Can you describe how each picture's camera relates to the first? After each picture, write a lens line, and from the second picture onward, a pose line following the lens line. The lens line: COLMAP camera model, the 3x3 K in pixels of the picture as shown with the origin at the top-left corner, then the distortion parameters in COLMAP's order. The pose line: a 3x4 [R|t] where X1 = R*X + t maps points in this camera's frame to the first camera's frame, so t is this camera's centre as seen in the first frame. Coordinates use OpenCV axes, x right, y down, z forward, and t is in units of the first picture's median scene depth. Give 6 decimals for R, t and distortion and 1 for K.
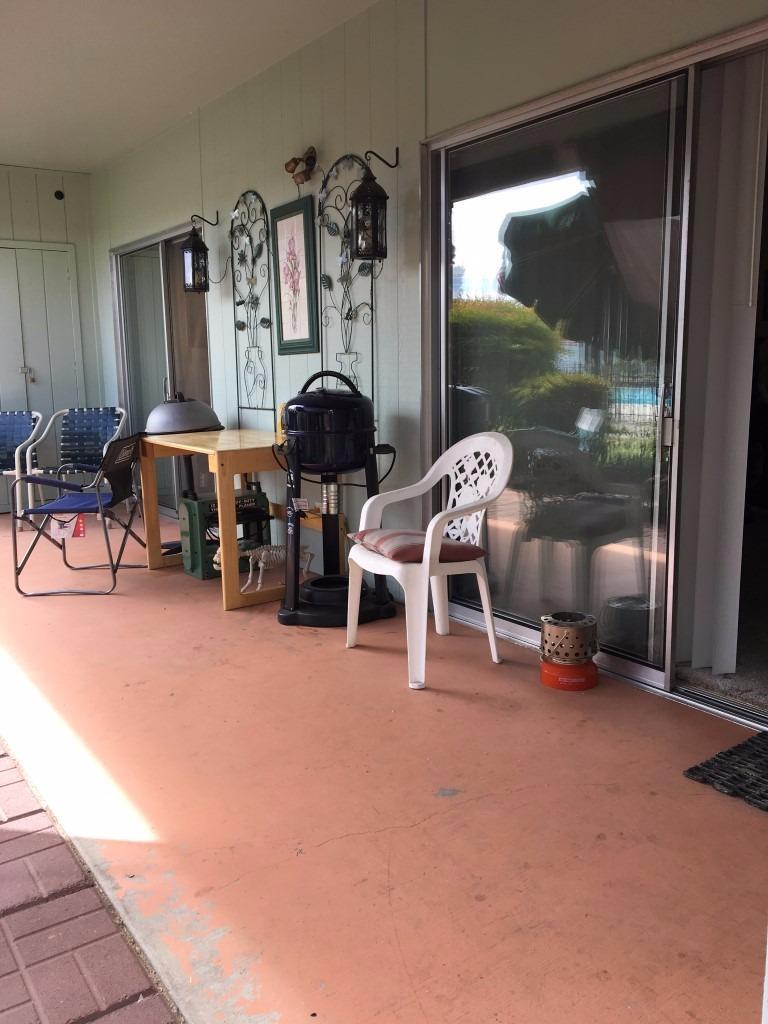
lens RADIAL K [[853.0, 0, 384.0], [0, 853.0, 512.0], [0, 0, 1]] dist [0.087217, -0.138824]
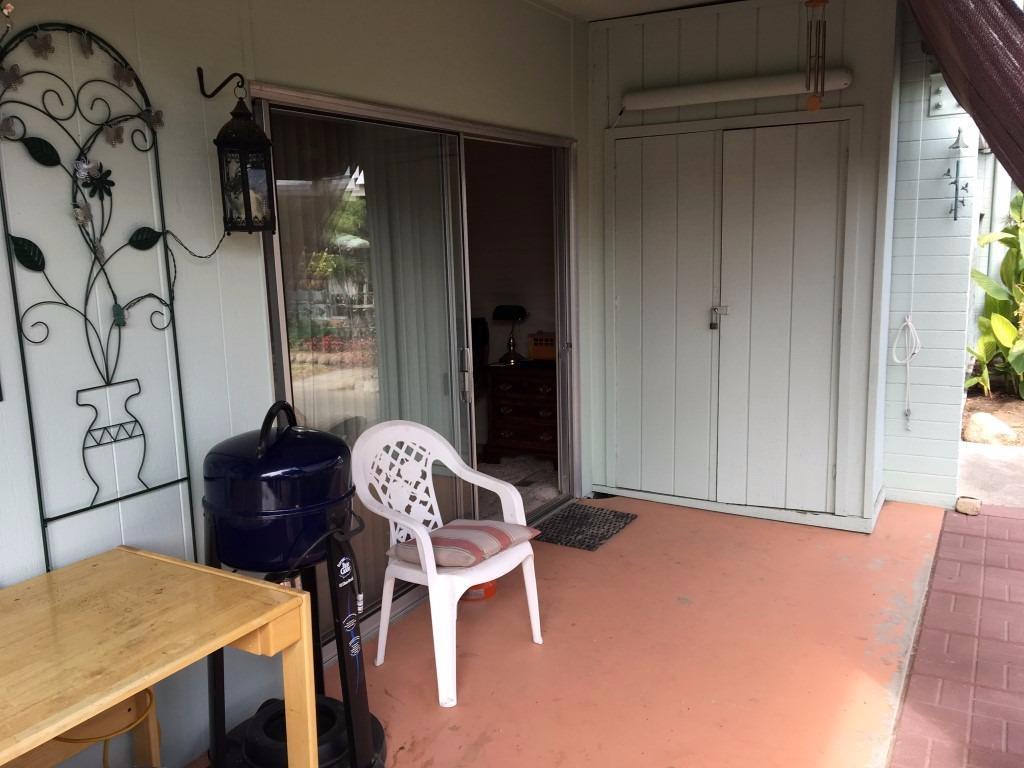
lens RADIAL K [[853.0, 0, 512.0], [0, 853.0, 384.0], [0, 0, 1]] dist [0.087217, -0.138824]
pose [[-0.428014, -0.132408, 0.894020, -0.780890], [0.182348, 0.956214, 0.228919, -0.323852], [-0.885186, 0.261003, -0.385128, 1.204641]]
